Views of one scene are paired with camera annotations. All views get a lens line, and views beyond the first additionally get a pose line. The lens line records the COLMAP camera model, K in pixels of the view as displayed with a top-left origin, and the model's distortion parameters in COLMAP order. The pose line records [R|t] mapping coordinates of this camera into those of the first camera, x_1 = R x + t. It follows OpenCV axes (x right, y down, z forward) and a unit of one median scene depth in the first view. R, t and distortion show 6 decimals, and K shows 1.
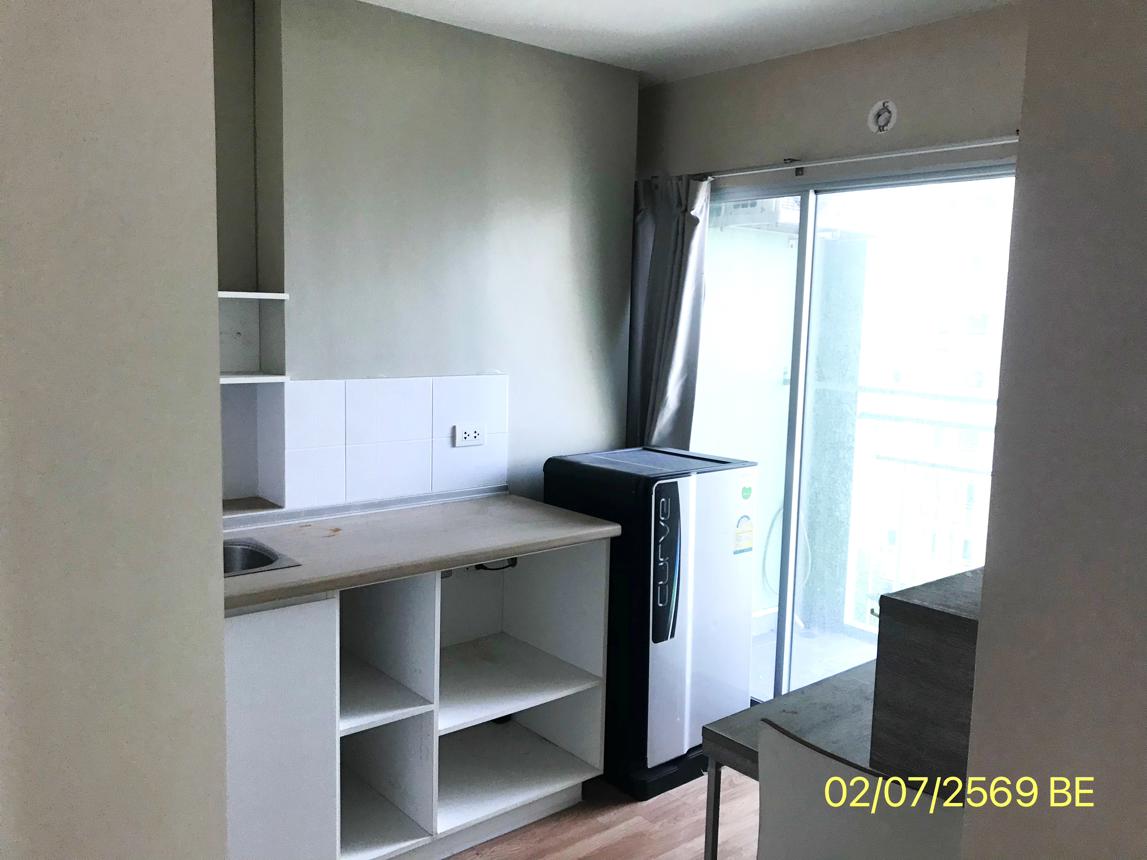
lens RADIAL K [[945.7, 0, 574.0], [0, 945.7, 430.4], [0, 0, 1]] dist [0.058677, 0.005118]
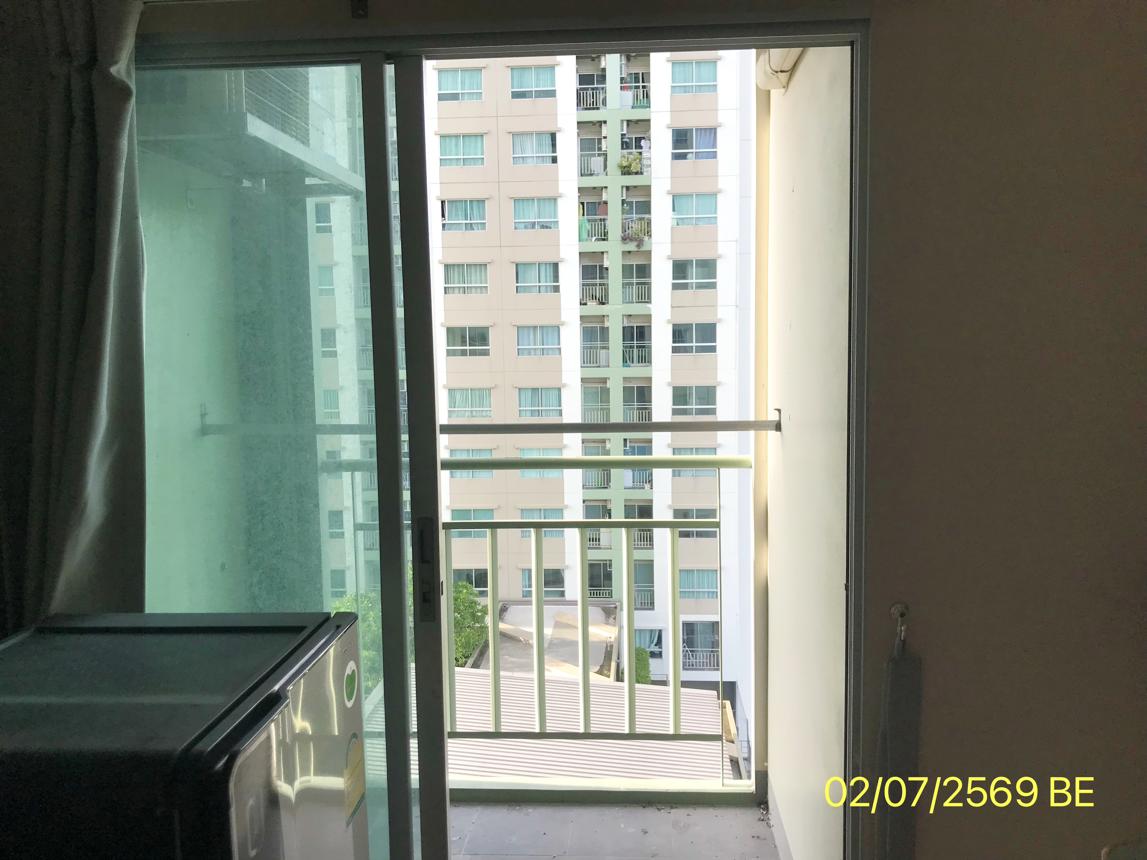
lens RADIAL K [[945.7, 0, 575.8], [0, 945.7, 429.4], [0, 0, 1]] dist [0.058677, 0.005118]
pose [[0.840193, -0.073976, 0.537218, 0.051611], [0.094828, 0.995430, -0.011234, -0.045139], [-0.533932, 0.060382, 0.843368, 0.475090]]
